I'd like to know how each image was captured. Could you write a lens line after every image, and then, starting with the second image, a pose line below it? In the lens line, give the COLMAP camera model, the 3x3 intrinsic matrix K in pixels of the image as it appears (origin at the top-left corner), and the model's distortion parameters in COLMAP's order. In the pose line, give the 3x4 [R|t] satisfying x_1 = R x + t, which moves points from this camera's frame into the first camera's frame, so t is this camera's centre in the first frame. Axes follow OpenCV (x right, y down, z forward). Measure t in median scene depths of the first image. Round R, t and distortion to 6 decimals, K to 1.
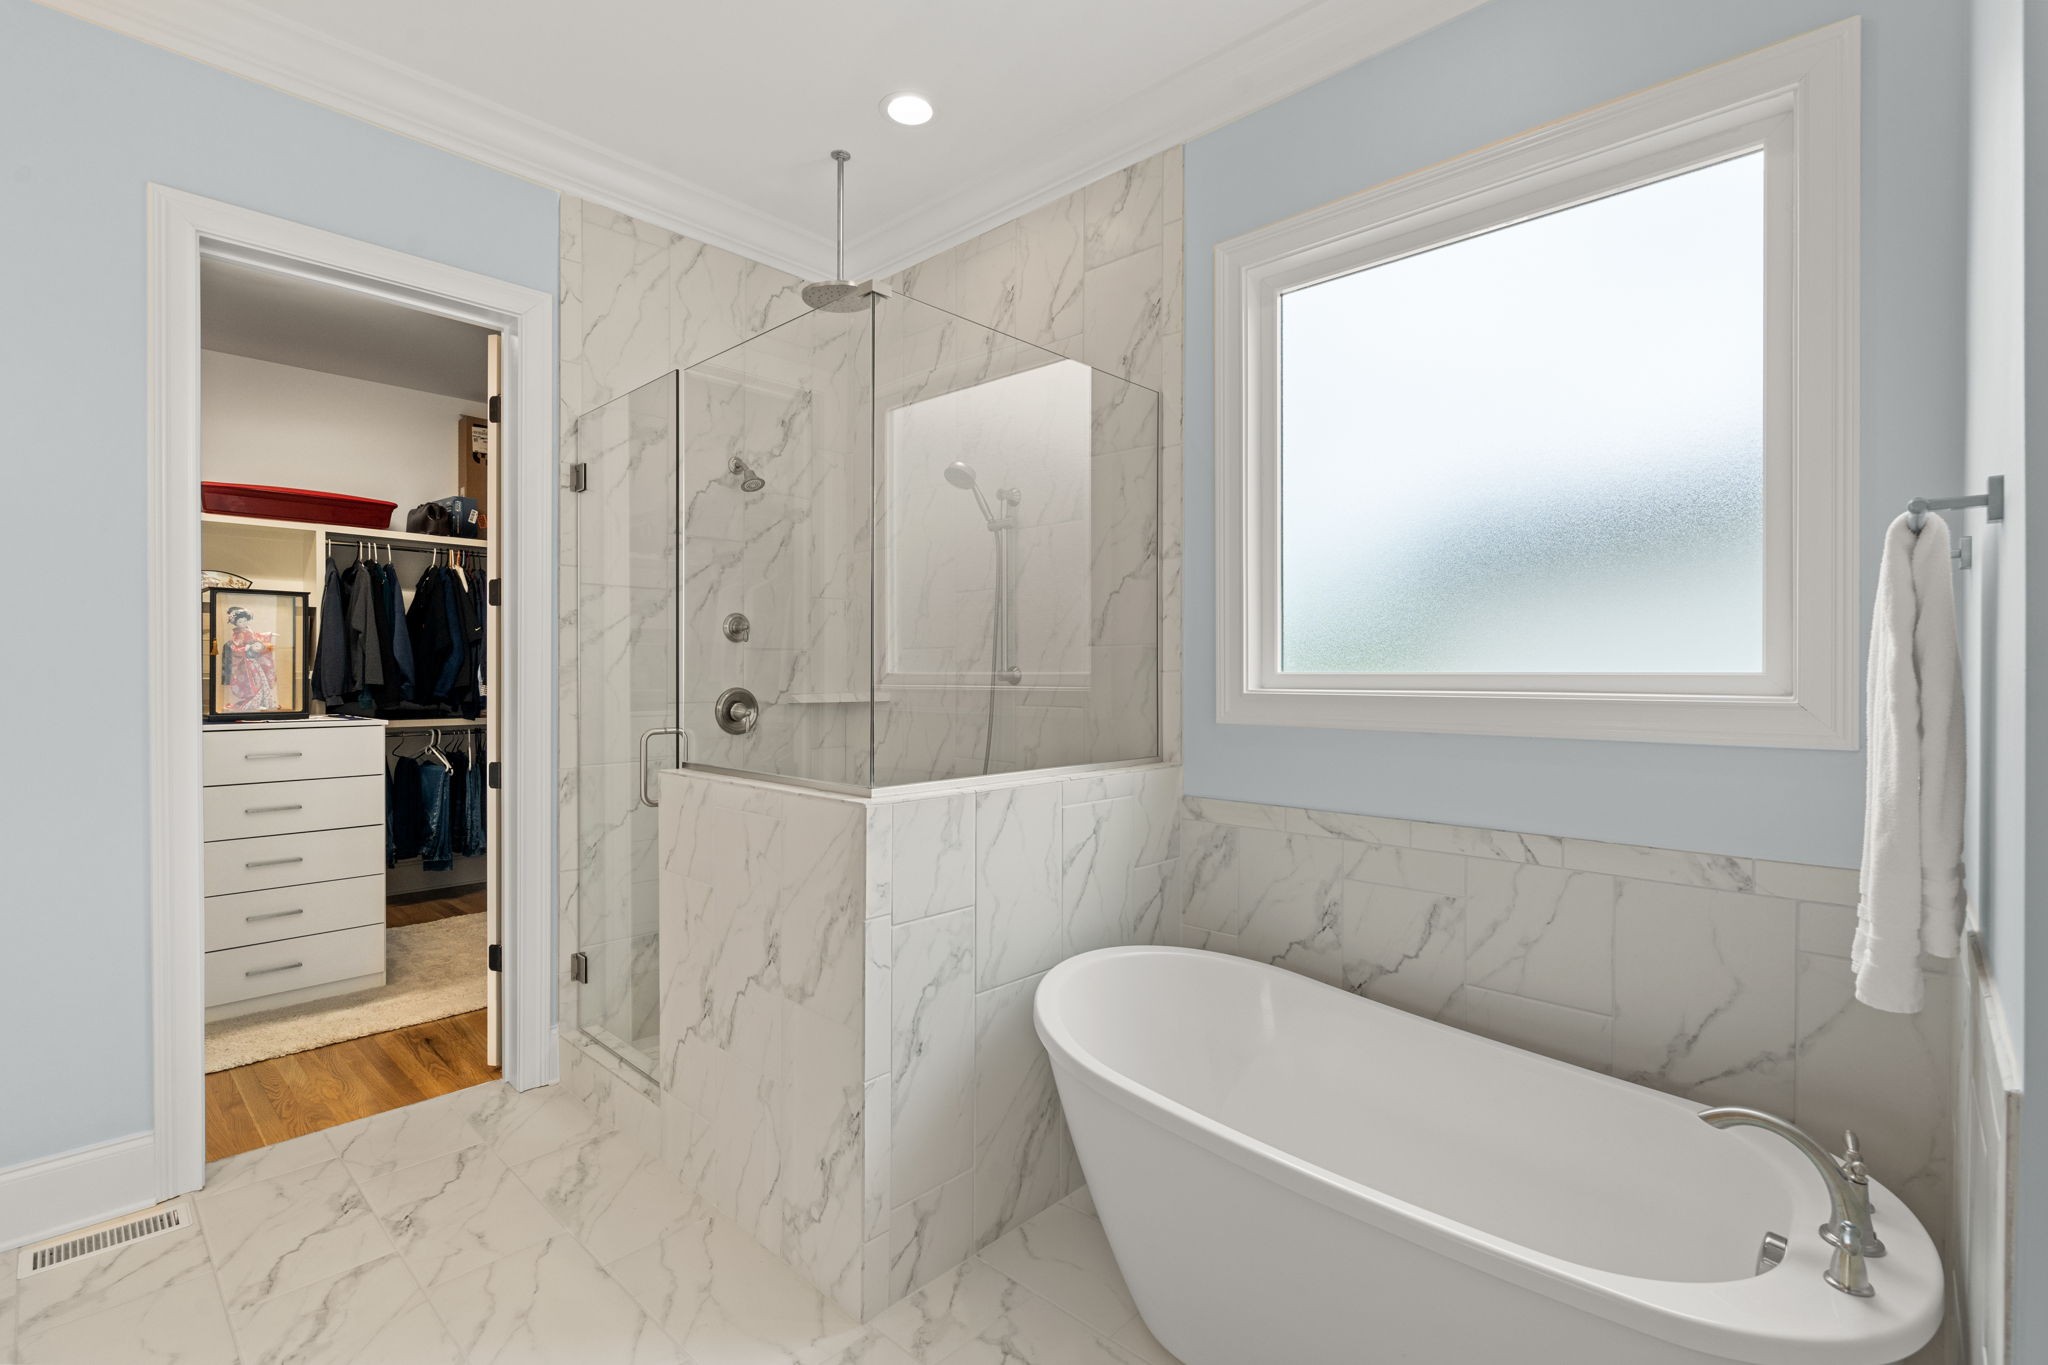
lens RADIAL K [[933.7, 0, 1023.4], [0, 933.7, 676.2], [0, 0, 1]] dist [-0.001269, 0.001075]
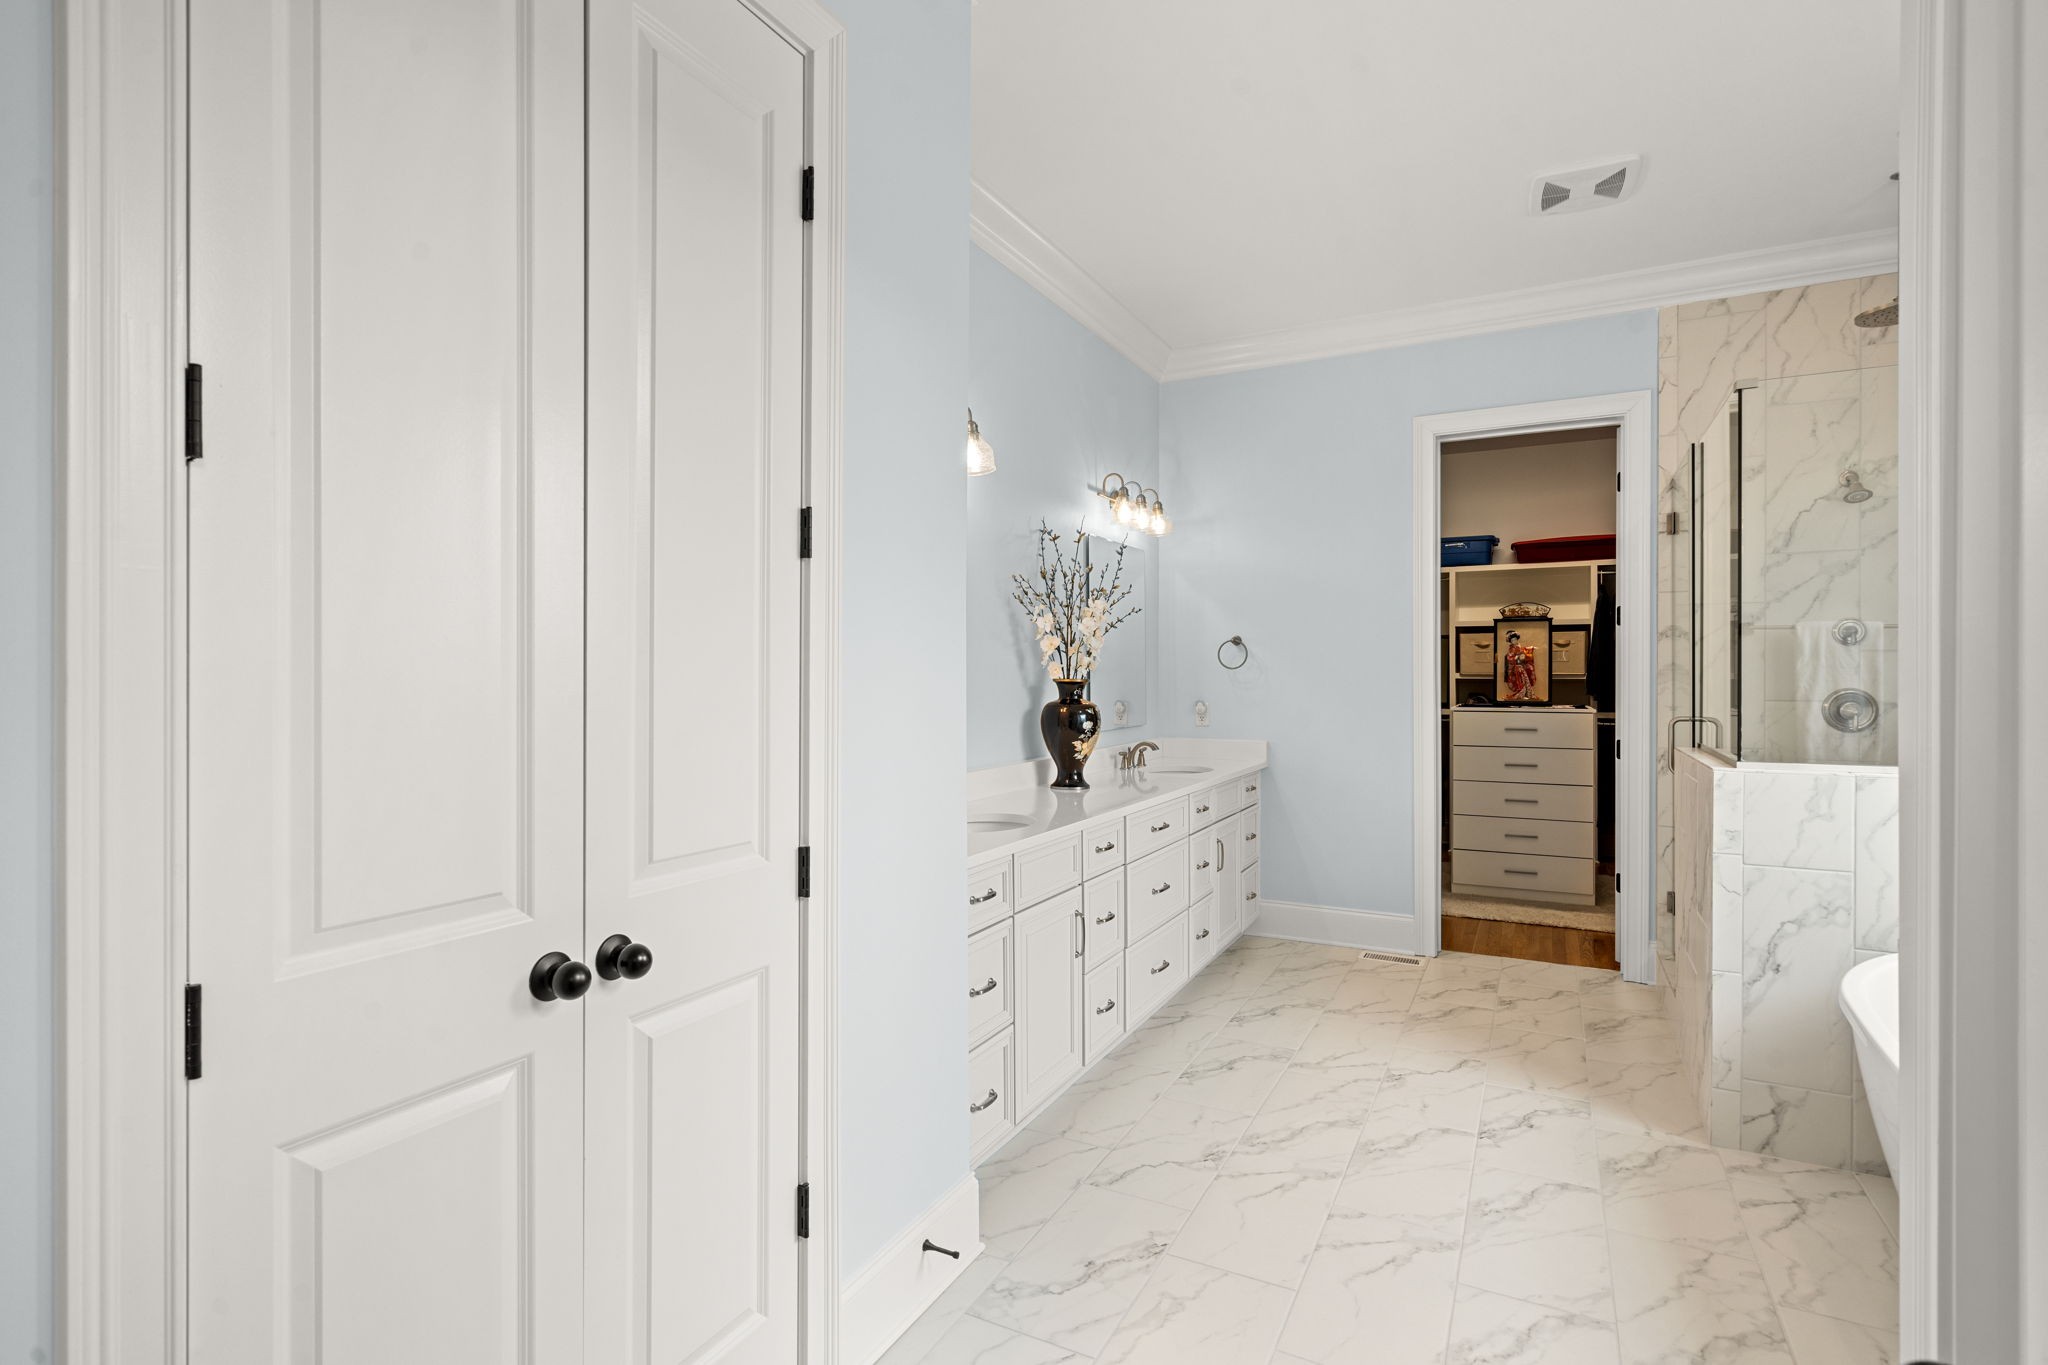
lens RADIAL K [[995.5, 0, 1024.5], [0, 995.5, 676.5], [0, 0, 1]] dist [-0.000982, -0.000031]
pose [[0.274322, 0.001397, -0.961637, 0.518827], [-0.002857, 0.999996, 0.000638, 0.000958], [0.961634, 0.002573, 0.274325, -0.206700]]
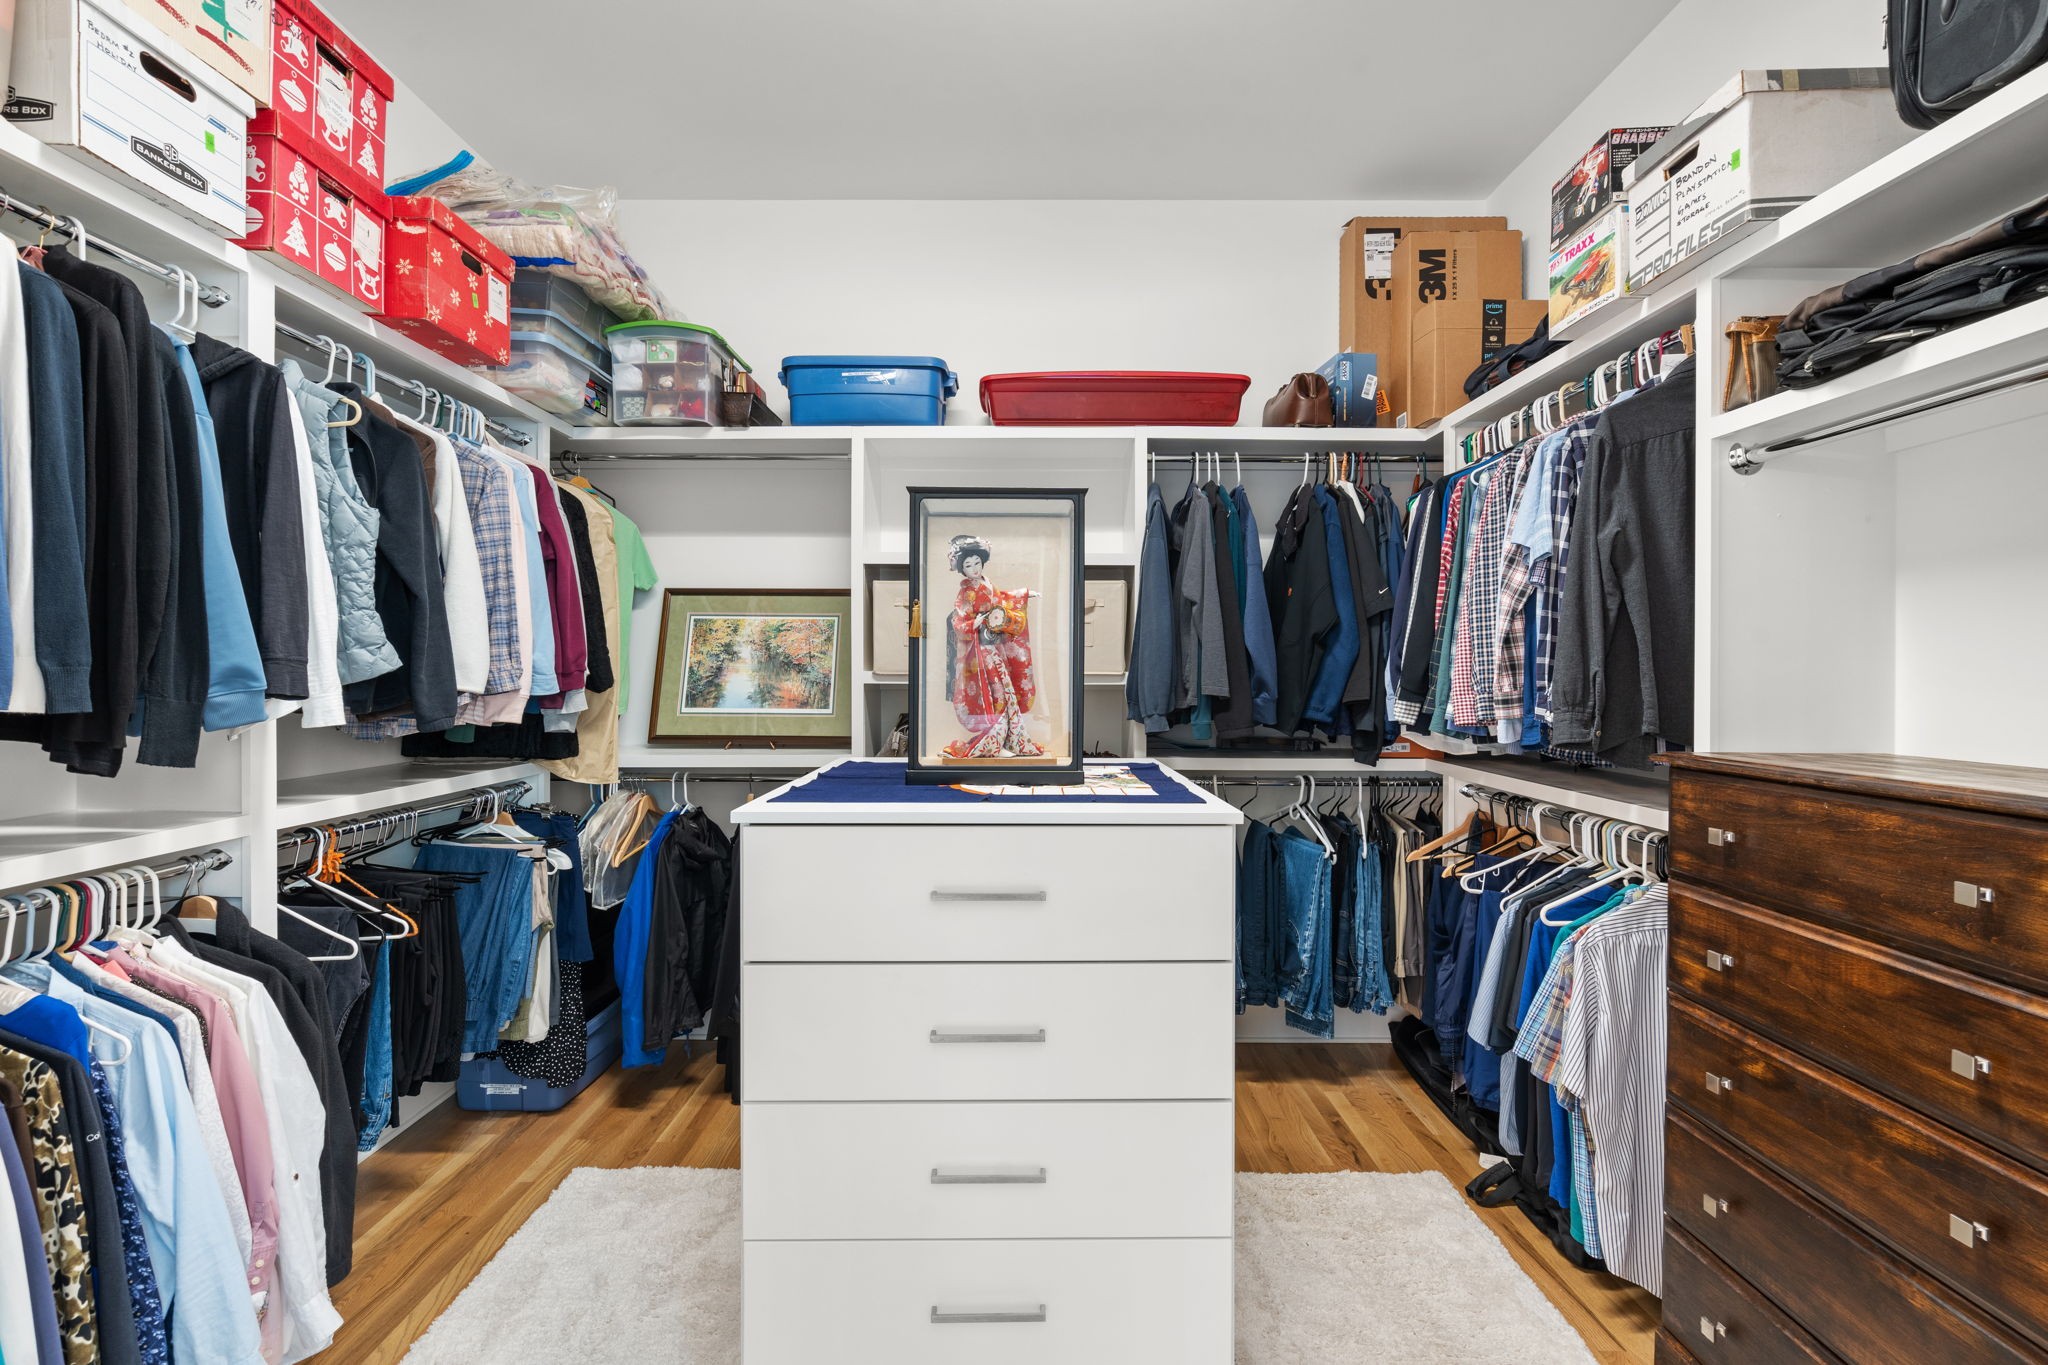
lens RADIAL K [[923.9, 0, 1022.3], [0, 923.9, 666.7], [0, 0, 1]] dist [-0.001153, -0.000022]
pose [[0.686658, -0.000431, -0.726980, -0.530446], [-0.006347, 0.999958, -0.006588, -0.006225], [0.726953, 0.009137, 0.686627, 0.763489]]
